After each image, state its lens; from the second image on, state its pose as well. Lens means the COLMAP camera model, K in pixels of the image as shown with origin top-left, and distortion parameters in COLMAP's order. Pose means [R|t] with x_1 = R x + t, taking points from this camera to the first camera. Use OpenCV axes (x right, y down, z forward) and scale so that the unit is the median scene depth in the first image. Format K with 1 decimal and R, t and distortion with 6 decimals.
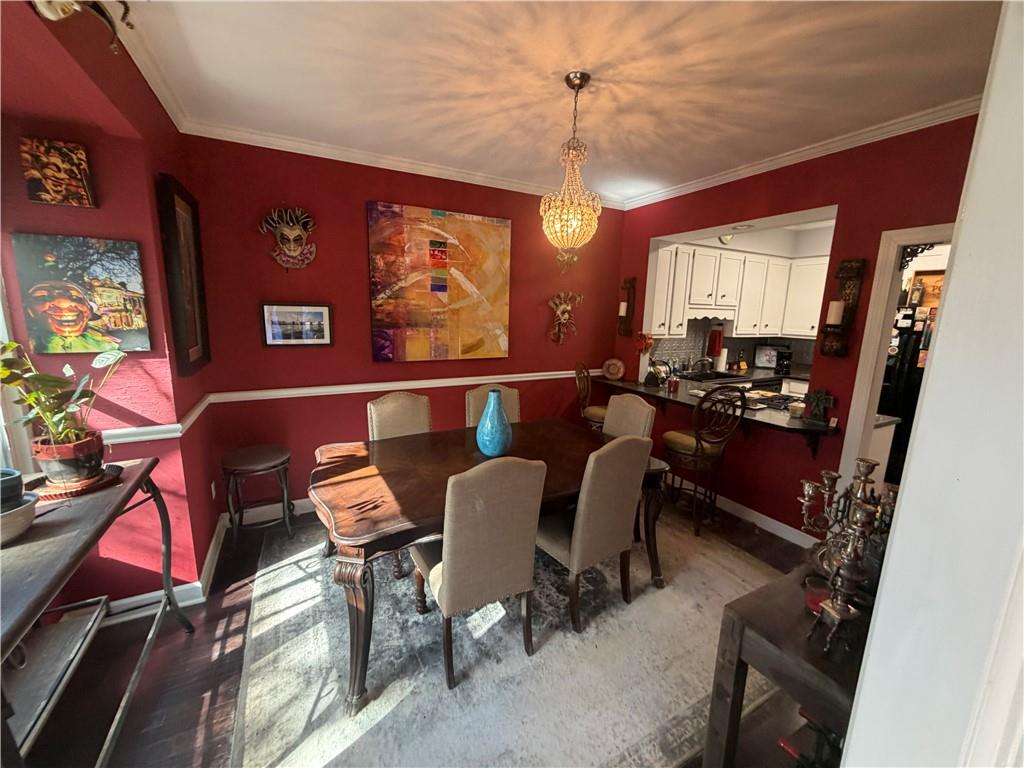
lens RADIAL K [[409.3, 0, 514.0], [0, 409.3, 385.1], [0, 0, 1]] dist [-0.000088, 0.000137]
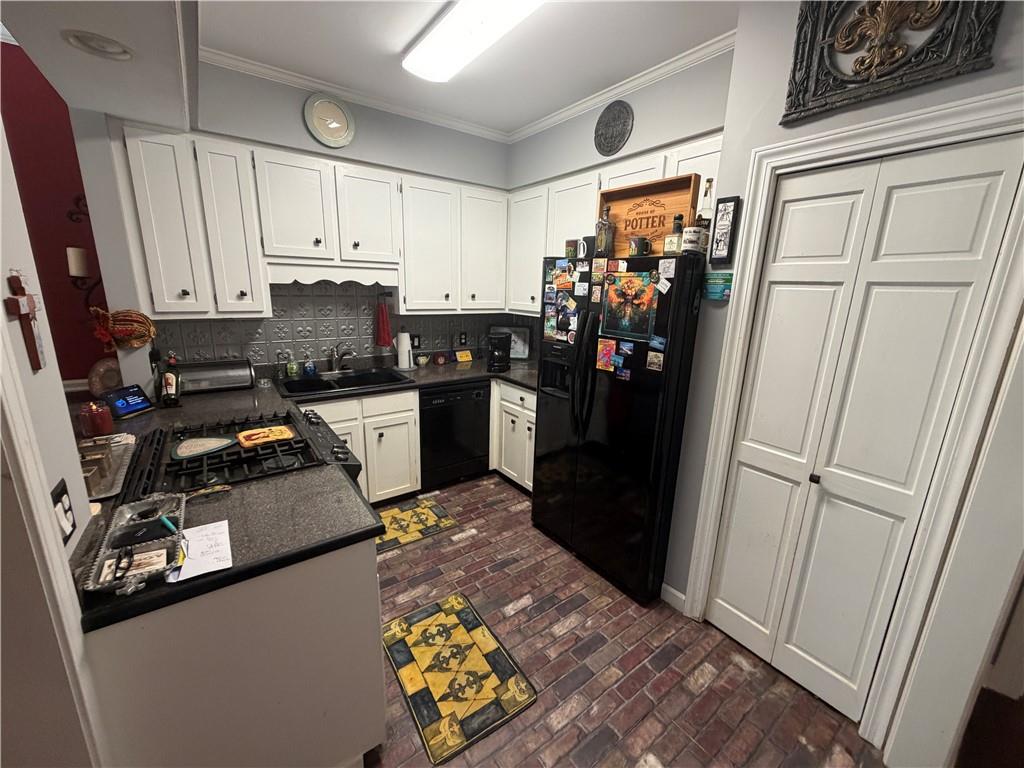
lens RADIAL K [[409.3, 0, 508.4], [0, 409.3, 383.2], [0, 0, 1]] dist [-0.000088, 0.000137]
pose [[0.991387, -0.029760, 0.127542, 0.690754], [0.022781, 0.998180, 0.055836, -0.050446], [-0.128972, -0.052450, 0.990260, 0.405251]]
